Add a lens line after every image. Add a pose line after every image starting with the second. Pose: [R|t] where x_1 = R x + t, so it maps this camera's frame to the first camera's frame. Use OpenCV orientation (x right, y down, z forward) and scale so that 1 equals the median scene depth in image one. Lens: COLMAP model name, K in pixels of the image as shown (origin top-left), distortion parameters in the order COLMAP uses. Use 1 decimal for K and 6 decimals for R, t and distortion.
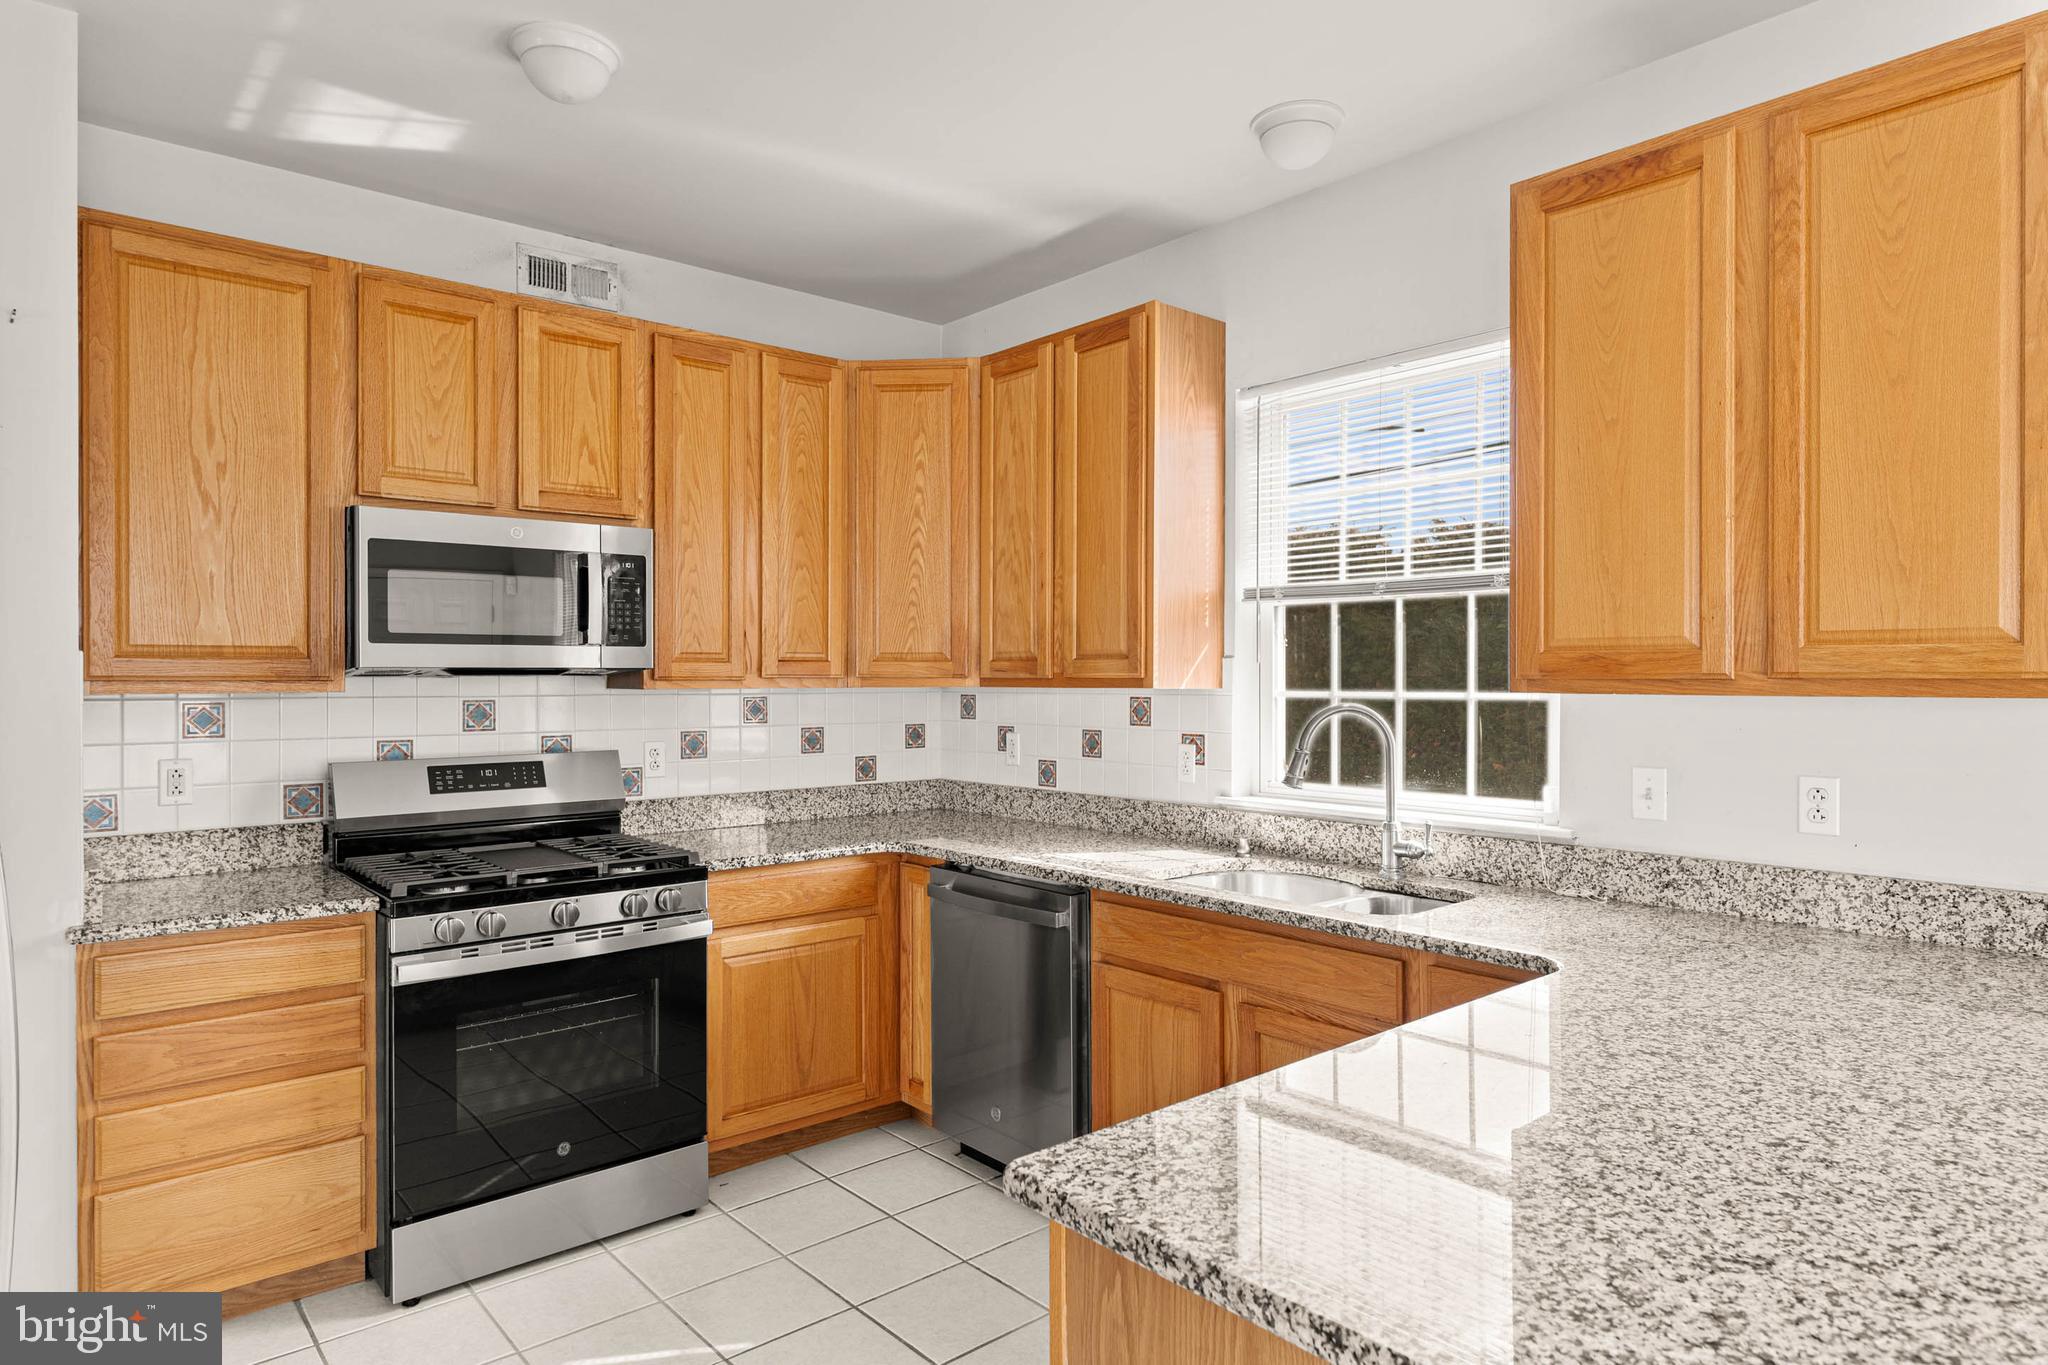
lens RADIAL K [[1189.7, 0, 1020.7], [0, 1189.7, 680.5], [0, 0, 1]] dist [0.000885, -0.000661]
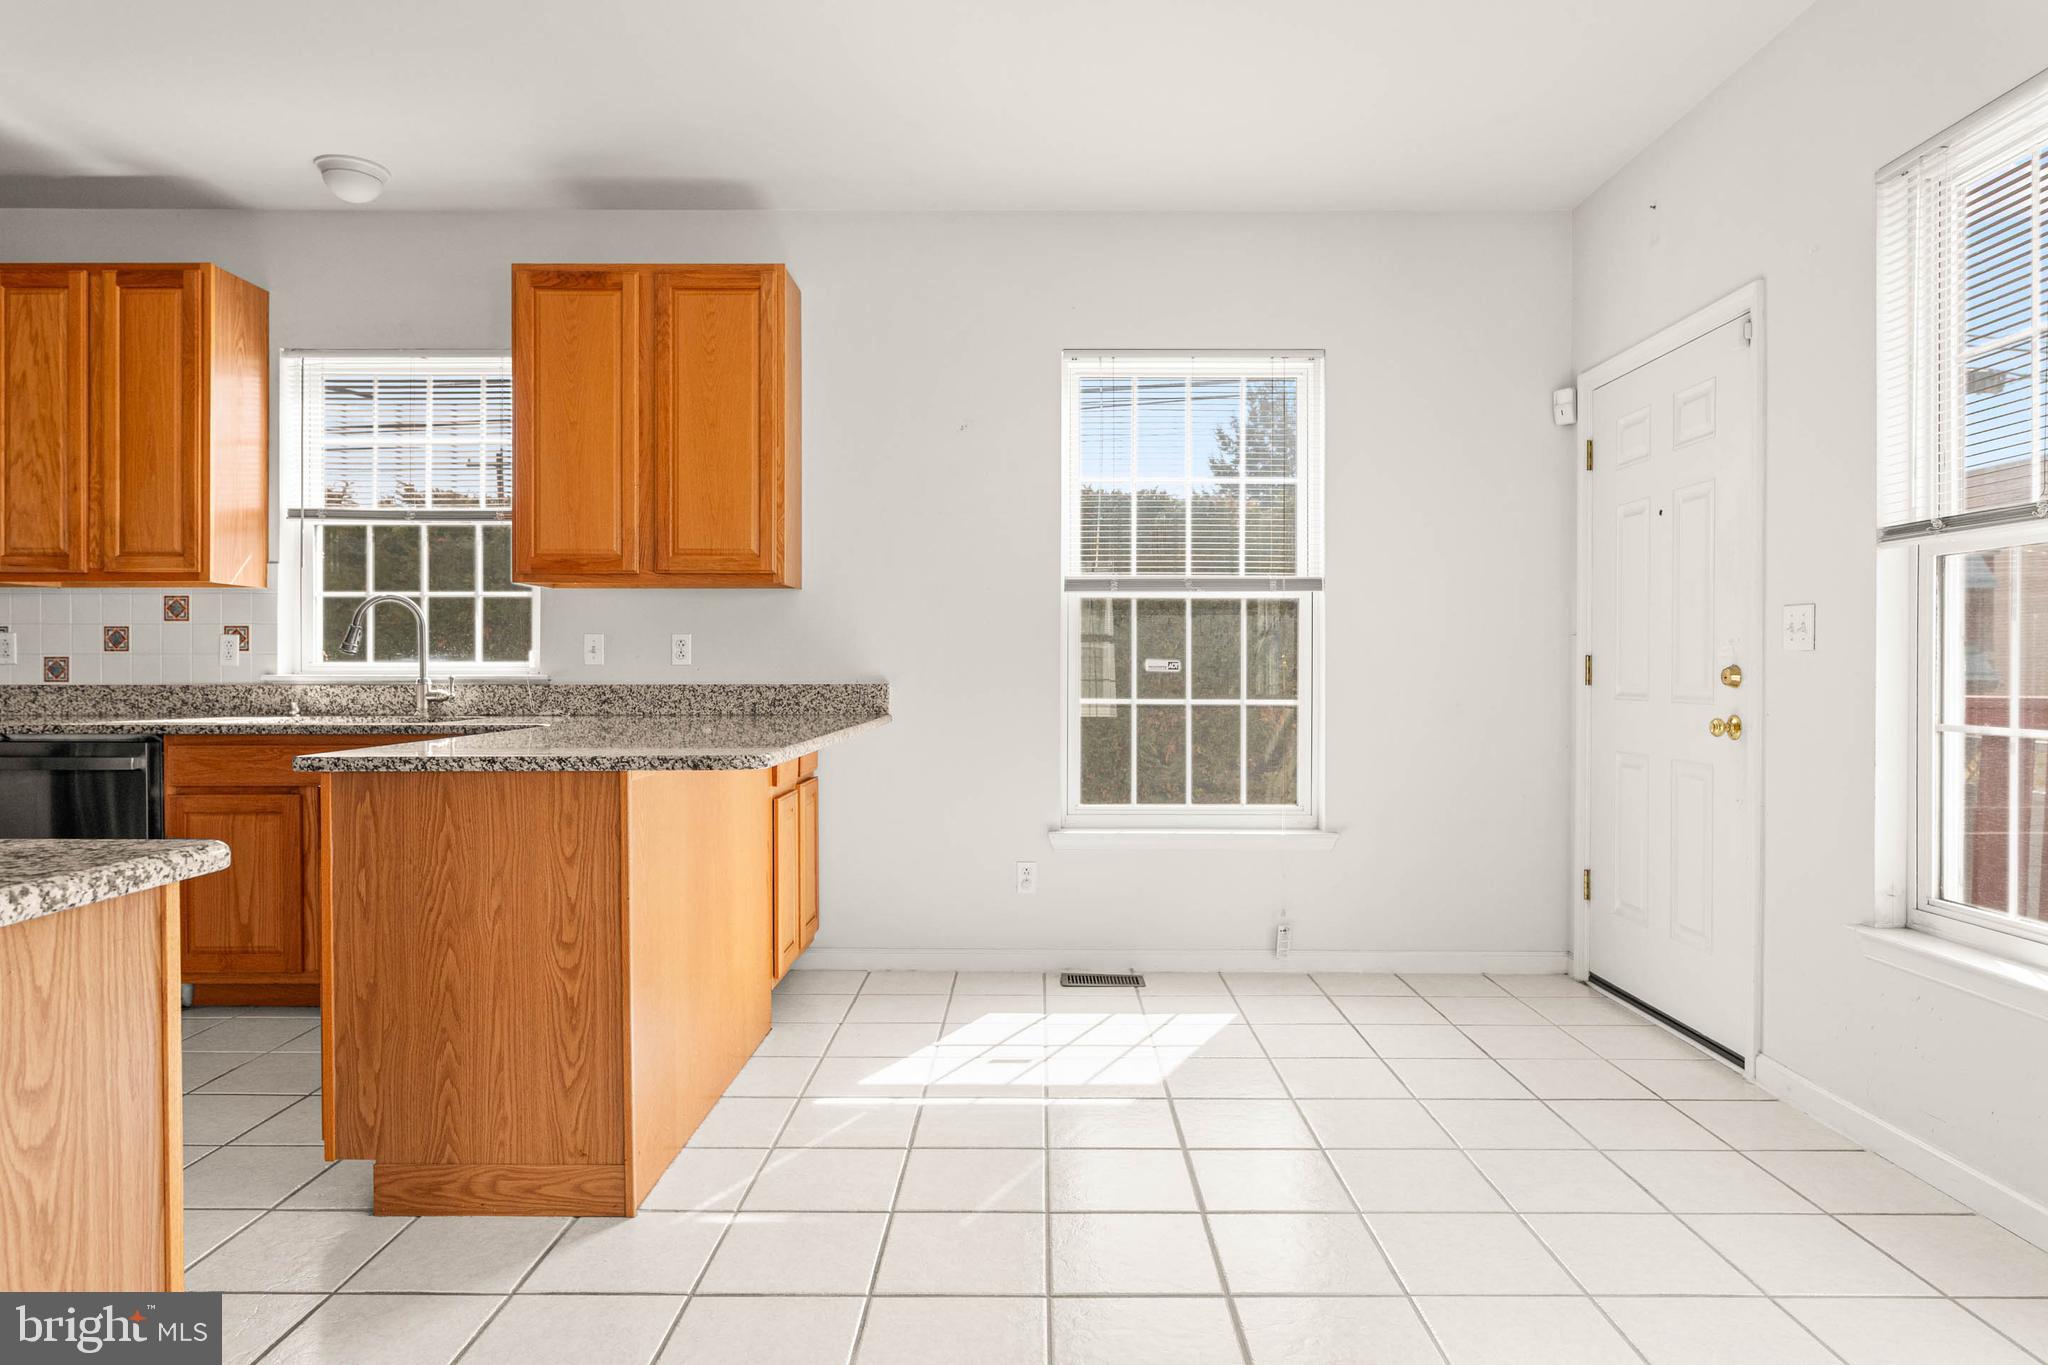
lens RADIAL K [[1189.7, 0, 1036.0], [0, 1189.7, 680.8], [0, 0, 1]] dist [0.000885, -0.000661]
pose [[0.658648, -0.005968, 0.752427, -0.281040], [-0.001283, 0.999958, 0.009054, 0.108473], [-0.752450, -0.006929, 0.658613, -0.497819]]
